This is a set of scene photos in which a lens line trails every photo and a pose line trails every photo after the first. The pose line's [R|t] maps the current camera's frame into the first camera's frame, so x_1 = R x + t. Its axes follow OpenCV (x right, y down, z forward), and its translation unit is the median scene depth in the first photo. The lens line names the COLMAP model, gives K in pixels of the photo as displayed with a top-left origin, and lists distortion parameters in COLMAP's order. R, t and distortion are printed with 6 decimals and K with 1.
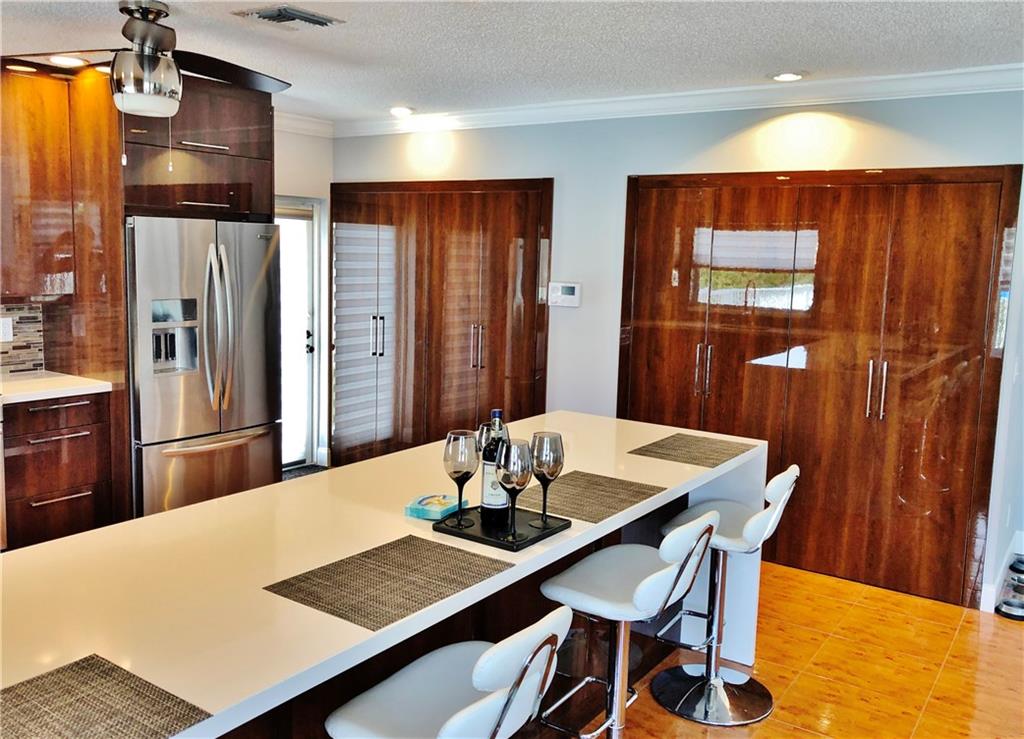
lens RADIAL K [[863.8, 0, 512.0], [0, 863.8, 369.5], [0, 0, 1]] dist [-0.006975, -0.005514]
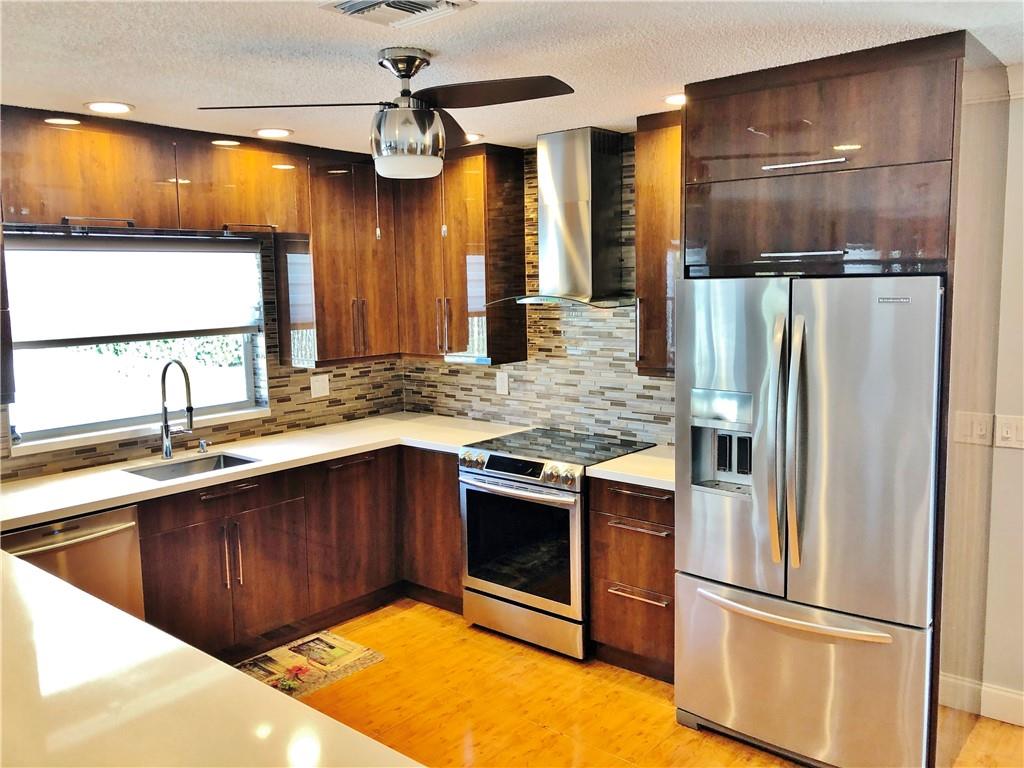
lens RADIAL K [[837.7, 0, 512.0], [0, 837.7, 384.0], [0, 0, 1]] dist [0.048387, -0.012105]
pose [[-0.076959, 0.098720, -0.992135, 0.307264], [-0.121318, 0.986765, 0.107596, -0.135253], [0.989626, 0.128645, -0.063964, 0.829656]]
